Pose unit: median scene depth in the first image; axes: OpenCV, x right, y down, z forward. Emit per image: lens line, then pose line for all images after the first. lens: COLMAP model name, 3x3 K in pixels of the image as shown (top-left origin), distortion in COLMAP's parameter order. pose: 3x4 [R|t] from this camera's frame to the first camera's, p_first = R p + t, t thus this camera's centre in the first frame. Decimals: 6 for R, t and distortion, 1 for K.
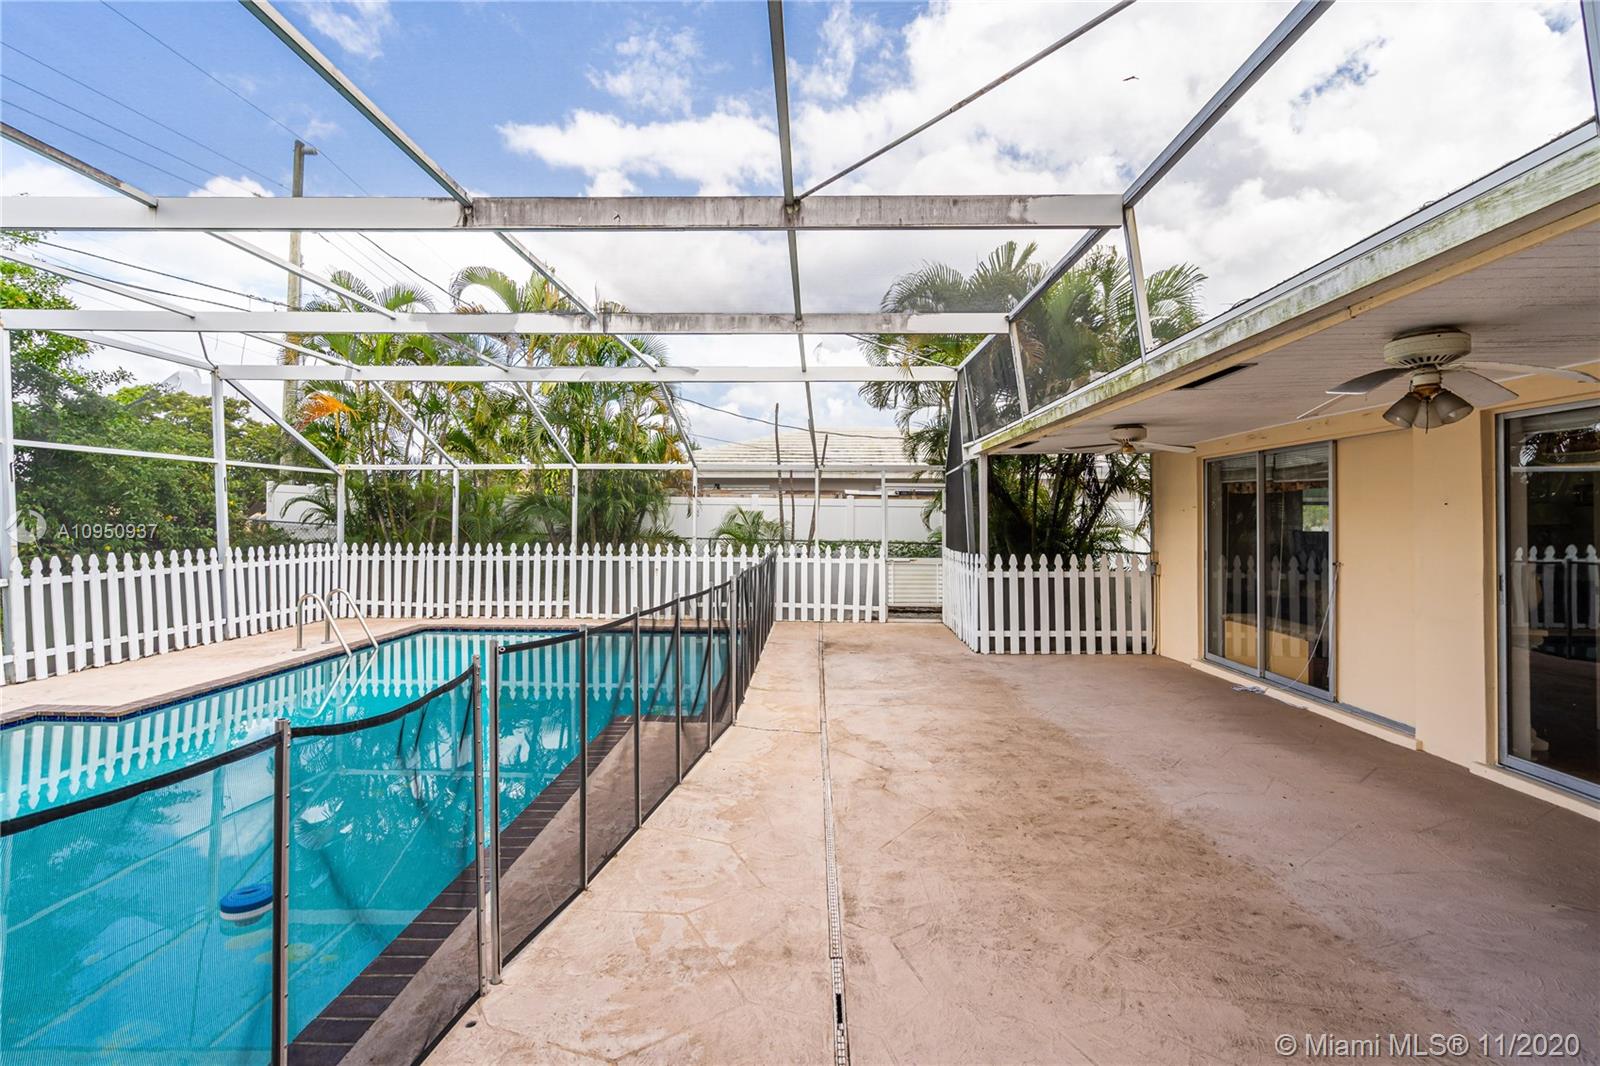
lens RADIAL K [[779.6, 0, 800.0], [0, 779.6, 533.0], [0, 0, 1]] dist [-0.005589, 0.000309]
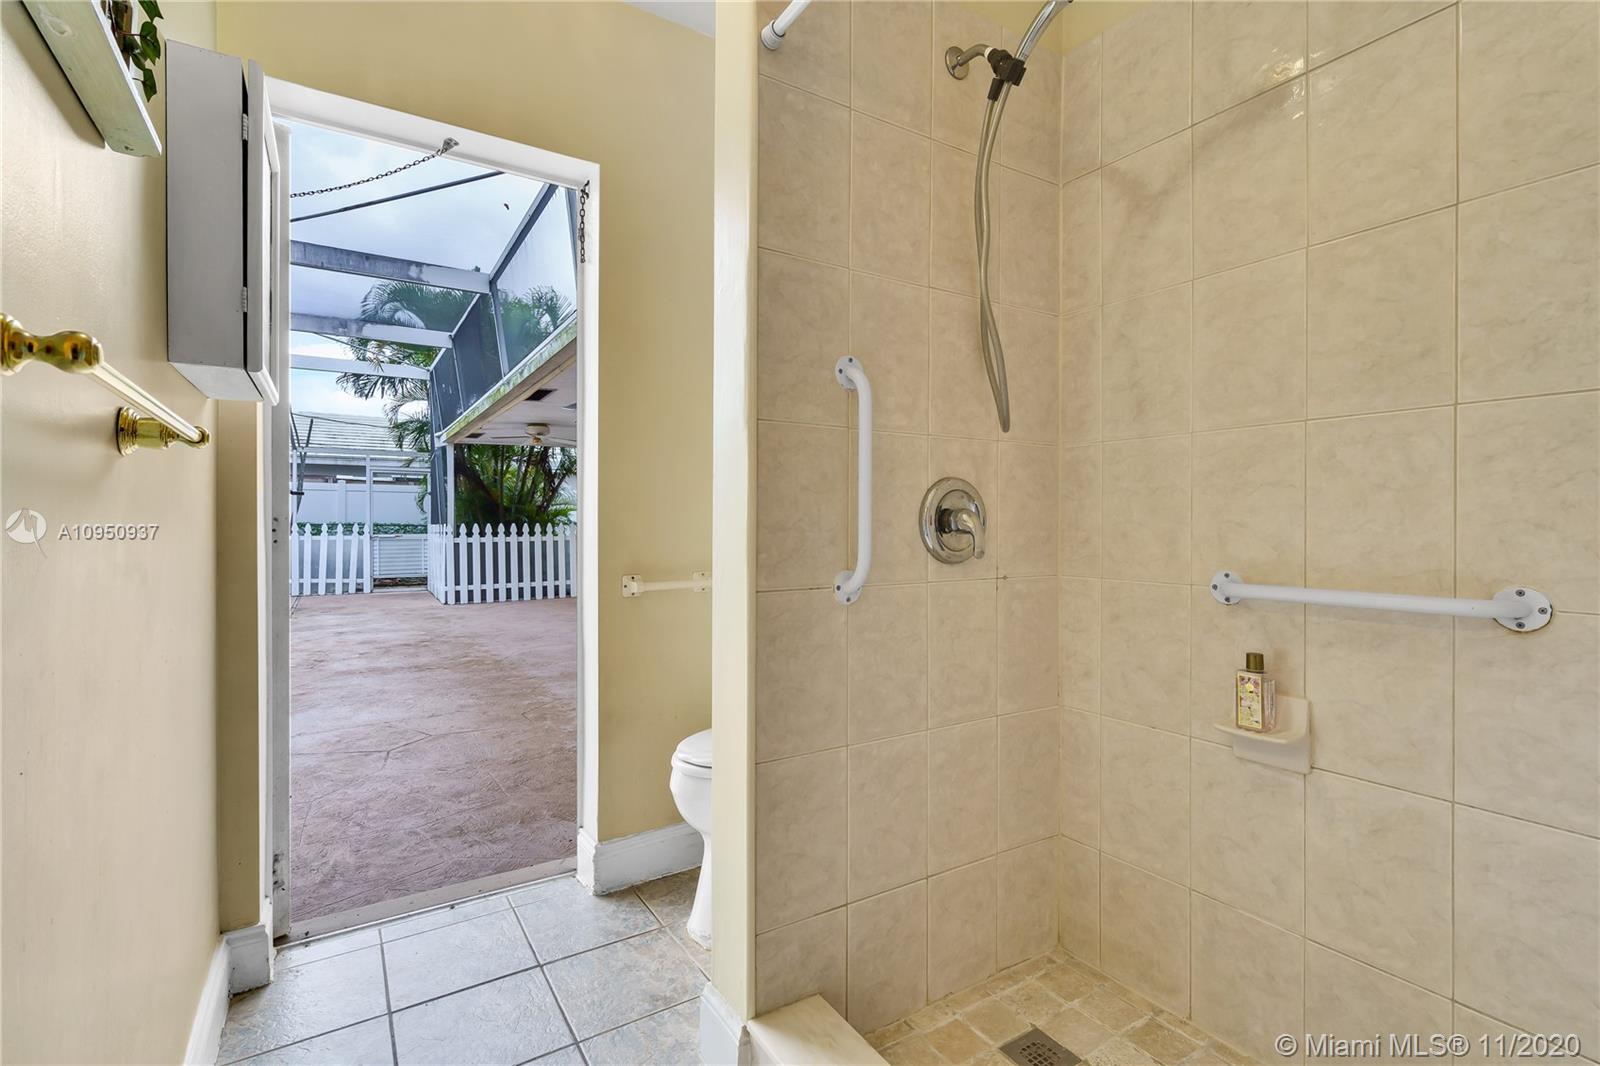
lens RADIAL K [[726.2, 0, 796.5], [0, 726.2, 521.5], [0, 0, 1]] dist [-0.011562, 0.000096]
pose [[0.826680, -0.004139, 0.562657, 0.033127], [0.009922, 0.999925, -0.007223, 0.027046], [-0.562584, 0.011554, 0.826659, -0.180803]]
